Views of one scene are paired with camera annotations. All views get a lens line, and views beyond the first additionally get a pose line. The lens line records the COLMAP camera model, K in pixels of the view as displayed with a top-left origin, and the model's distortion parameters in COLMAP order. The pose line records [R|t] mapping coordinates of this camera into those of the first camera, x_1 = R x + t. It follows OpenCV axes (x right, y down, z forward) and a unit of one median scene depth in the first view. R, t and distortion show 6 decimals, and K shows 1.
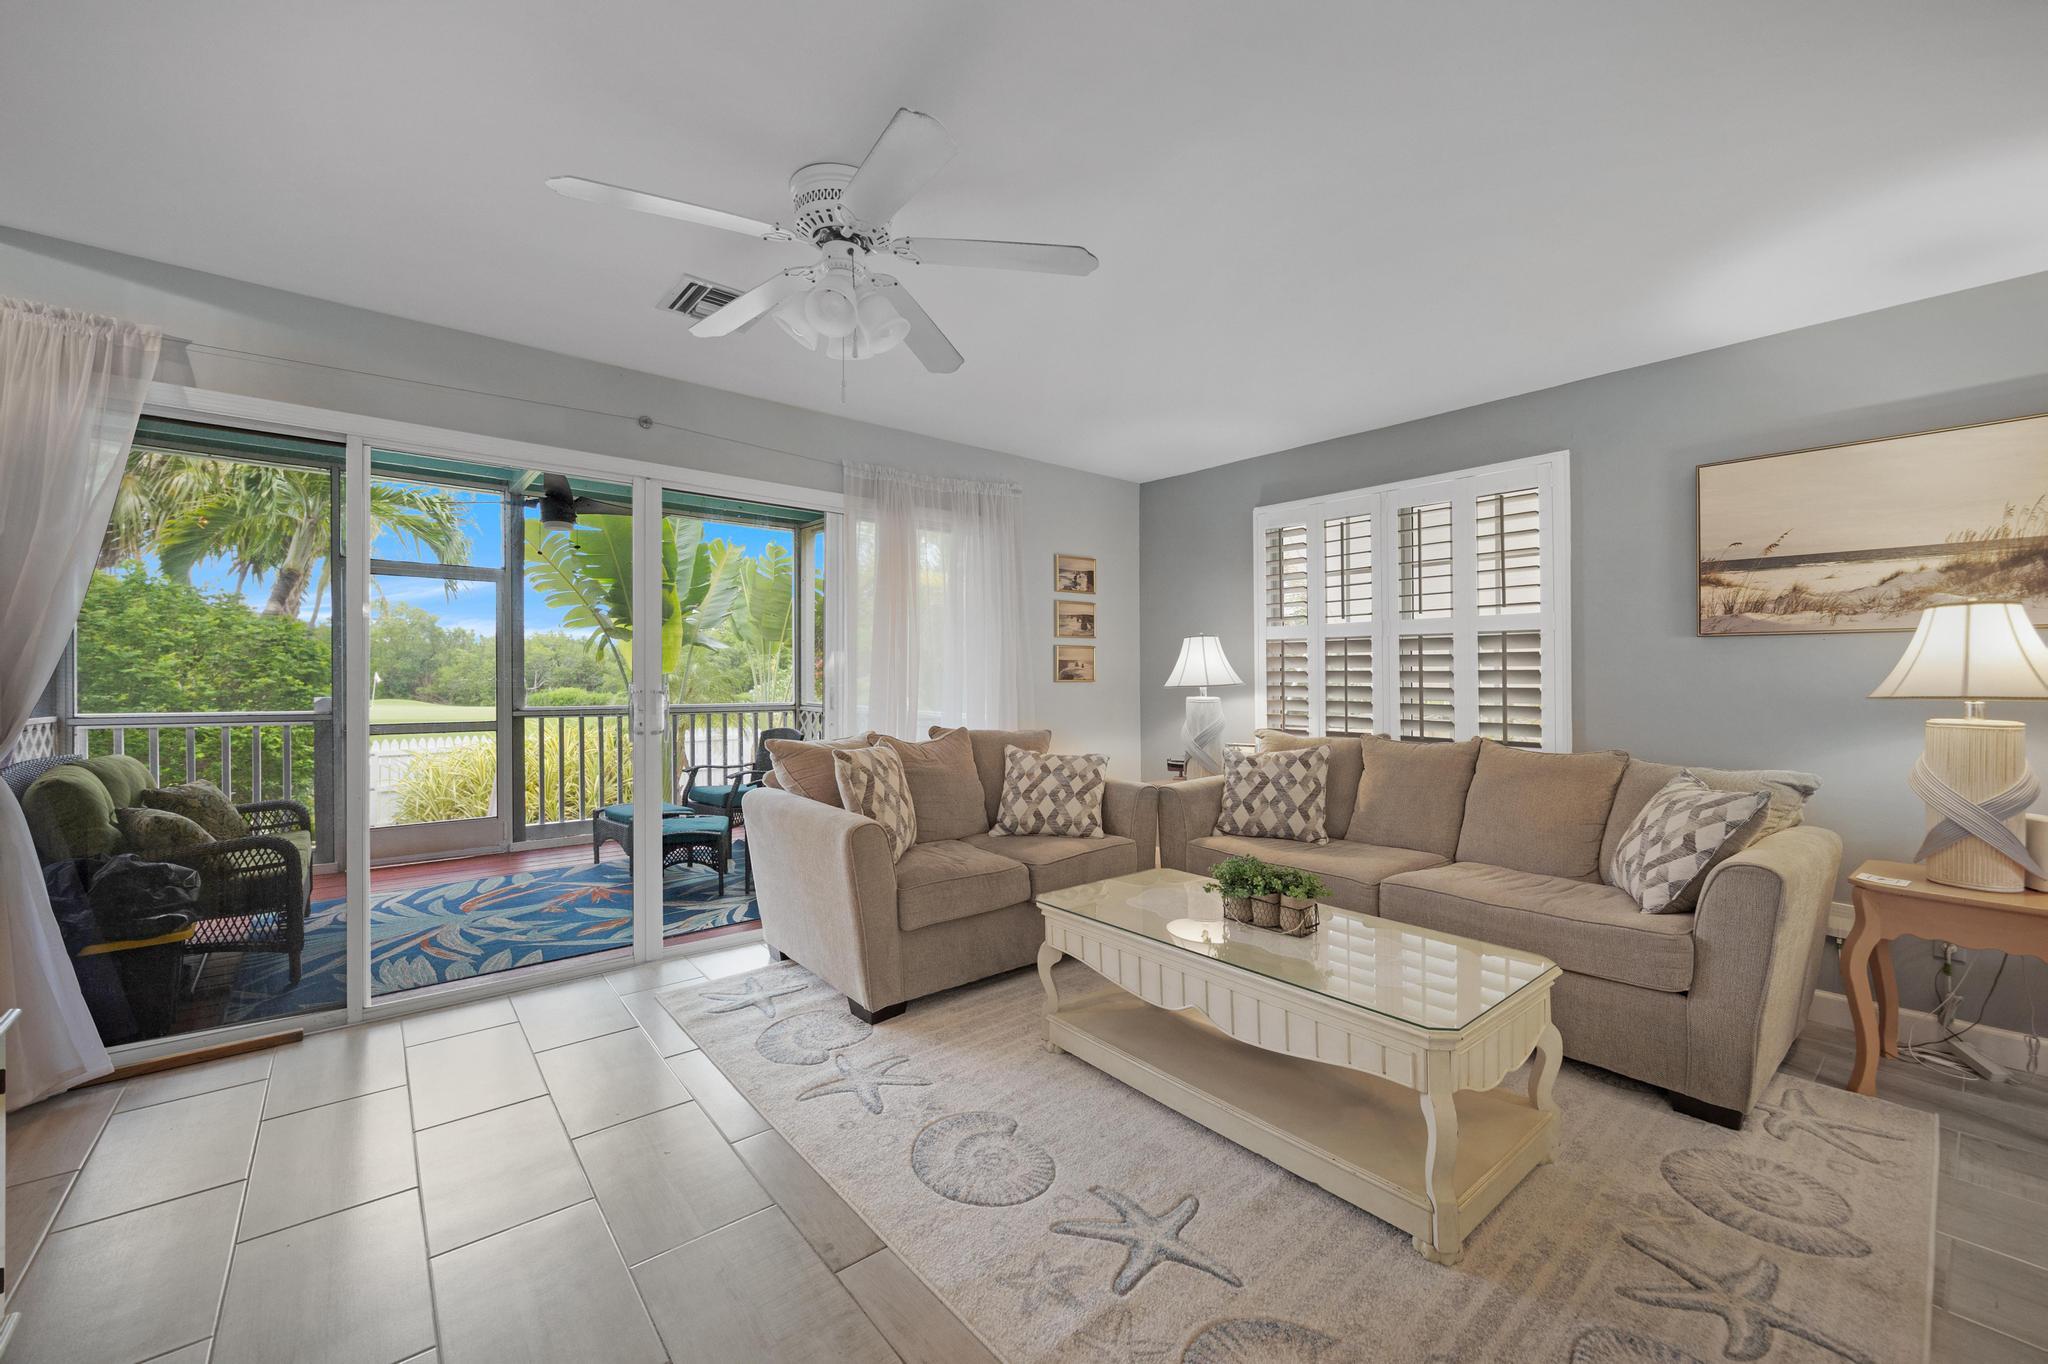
lens RADIAL K [[815.1, 0, 1058.7], [0, 815.1, 671.5], [0, 0, 1]] dist [0.002482, 0.000258]
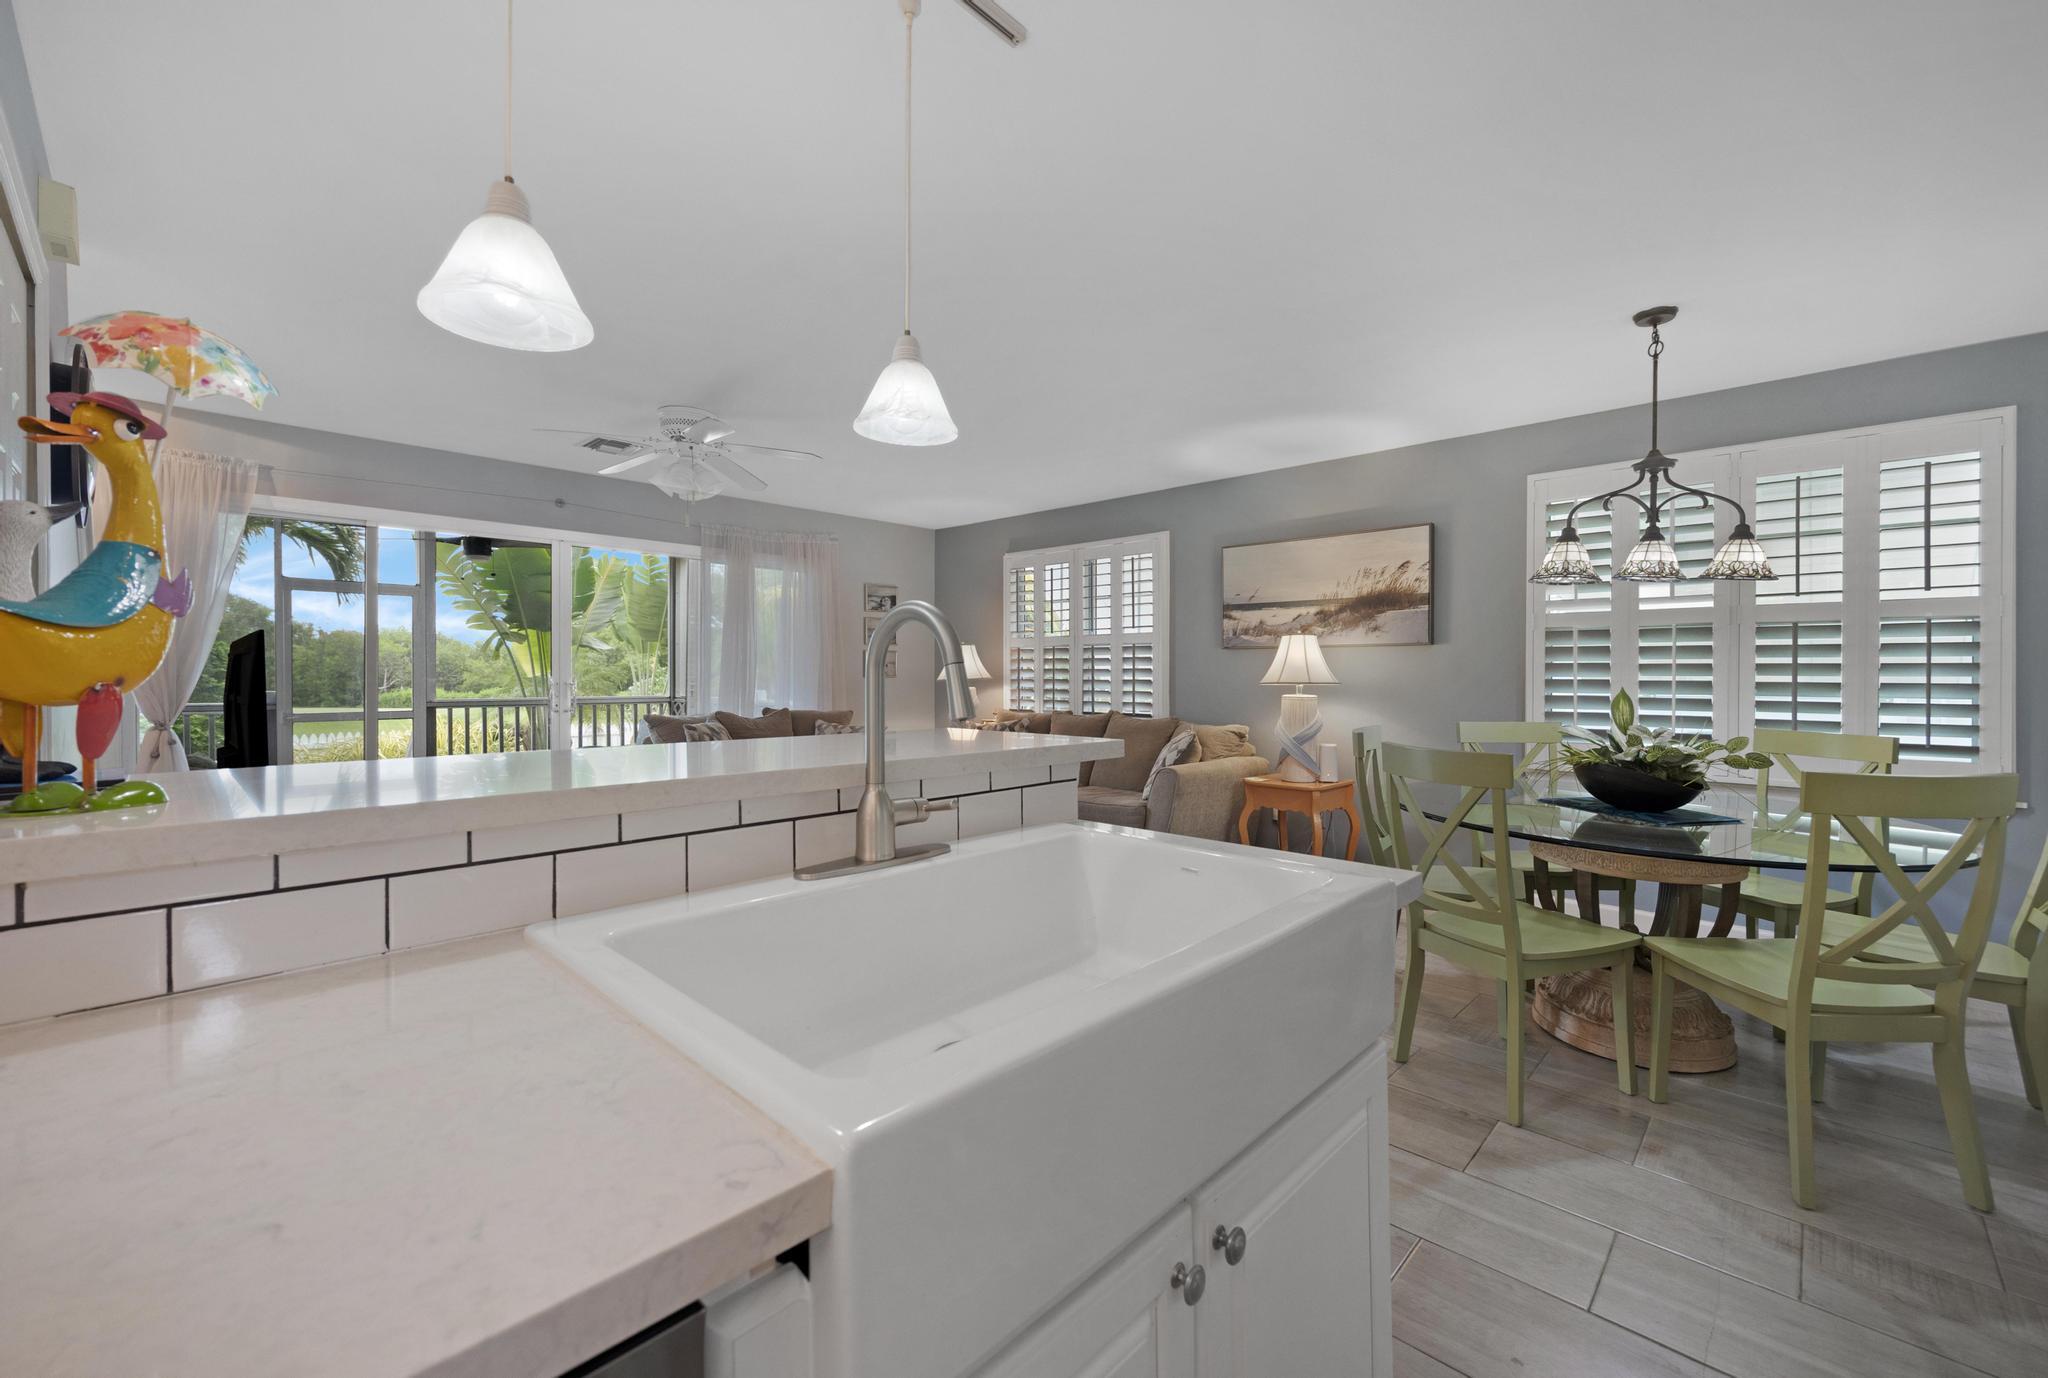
lens RADIAL K [[807.4, 0, 1027.8], [0, 807.4, 667.5], [0, 0, 1]] dist [0.012249, 0.000480]
pose [[0.995196, -0.000581, 0.097904, 0.233256], [0.000704, 0.999999, -0.001227, -0.002354], [-0.097903, 0.001290, 0.995195, -0.656548]]
